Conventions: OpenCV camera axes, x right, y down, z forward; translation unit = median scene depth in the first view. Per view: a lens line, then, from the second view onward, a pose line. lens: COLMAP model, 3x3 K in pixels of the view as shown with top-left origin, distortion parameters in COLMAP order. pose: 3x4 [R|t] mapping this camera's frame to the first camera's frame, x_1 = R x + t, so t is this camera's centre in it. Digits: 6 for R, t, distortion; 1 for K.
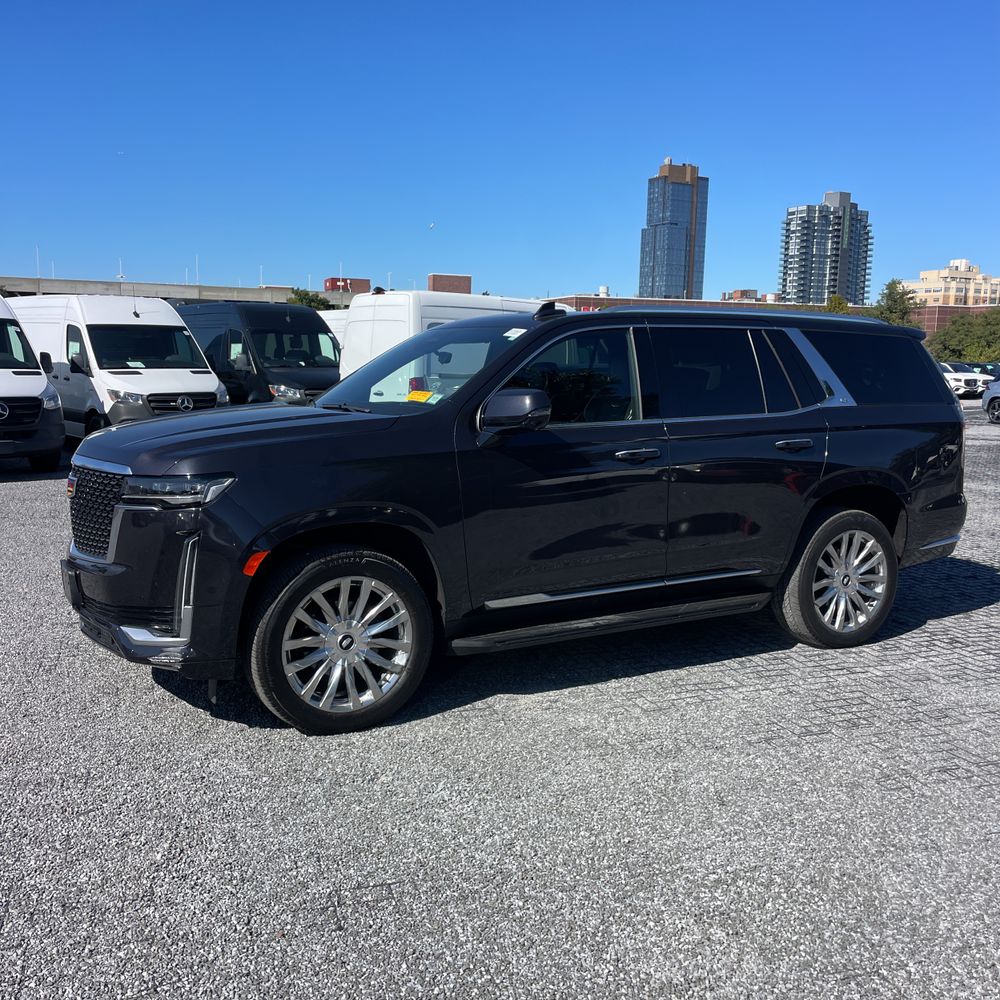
lens RADIAL K [[1004.2, 0, 494.6], [0, 1004.2, 496.2], [0, 0, 1]] dist [0.072101, -0.097180]
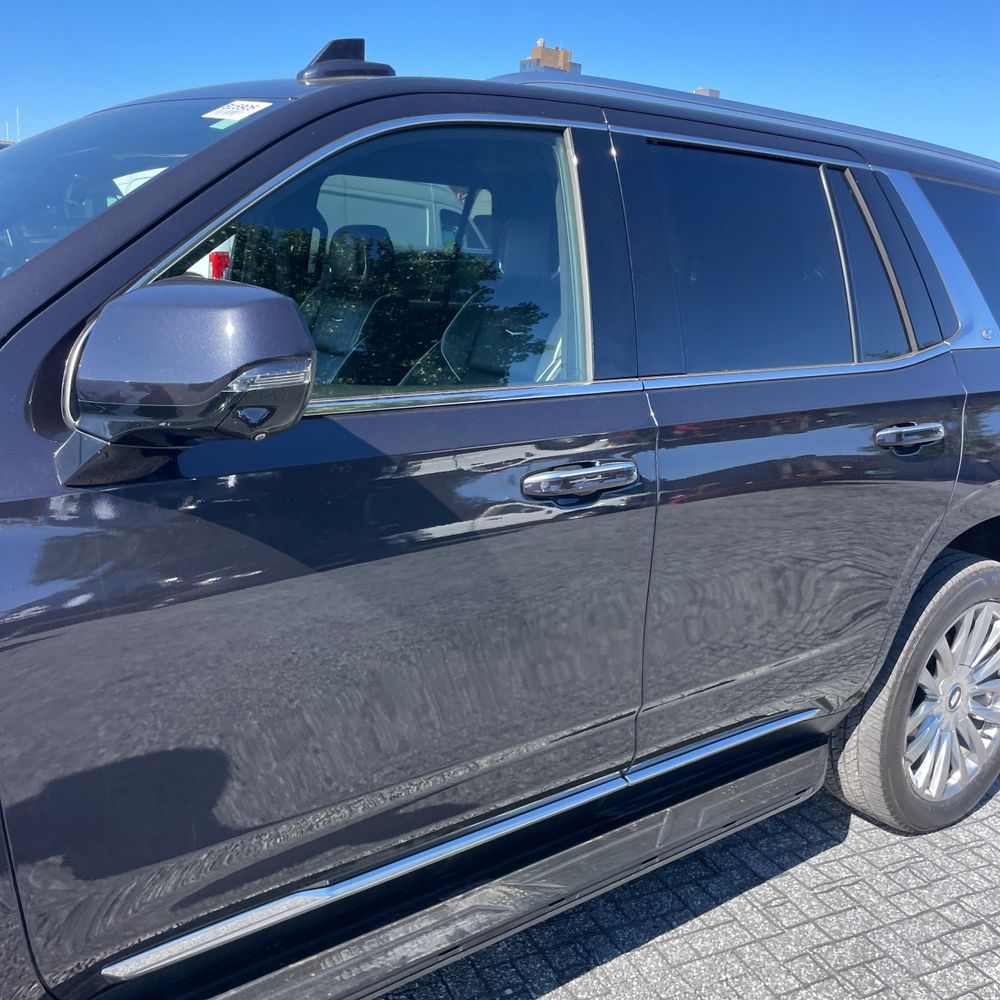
lens RADIAL K [[998.2, 0, 500.7], [0, 998.2, 493.4], [0, 0, 1]] dist [0.082345, -0.114152]
pose [[0.989560, 0.014248, 0.143414, 0.053185], [-0.029228, 0.994262, 0.102898, -0.063483], [-0.141125, -0.106016, 0.984299, 0.558890]]
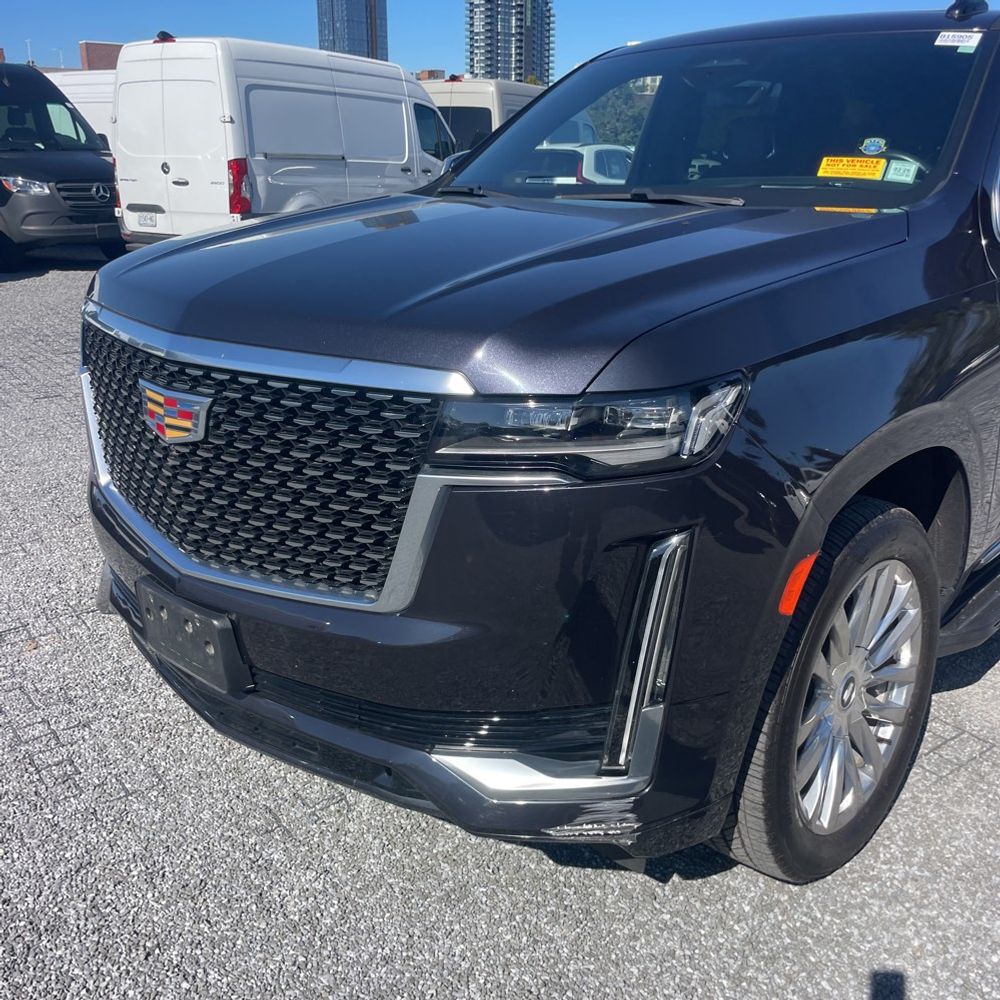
lens RADIAL K [[1007.9, 0, 495.7], [0, 1007.9, 514.2], [0, 0, 1]] dist [0.037354, -0.037311]
pose [[0.954835, -0.107900, 0.276855, -0.329894], [0.047277, 0.975037, 0.216952, -0.041989], [-0.293352, -0.194064, 0.936100, 0.459970]]
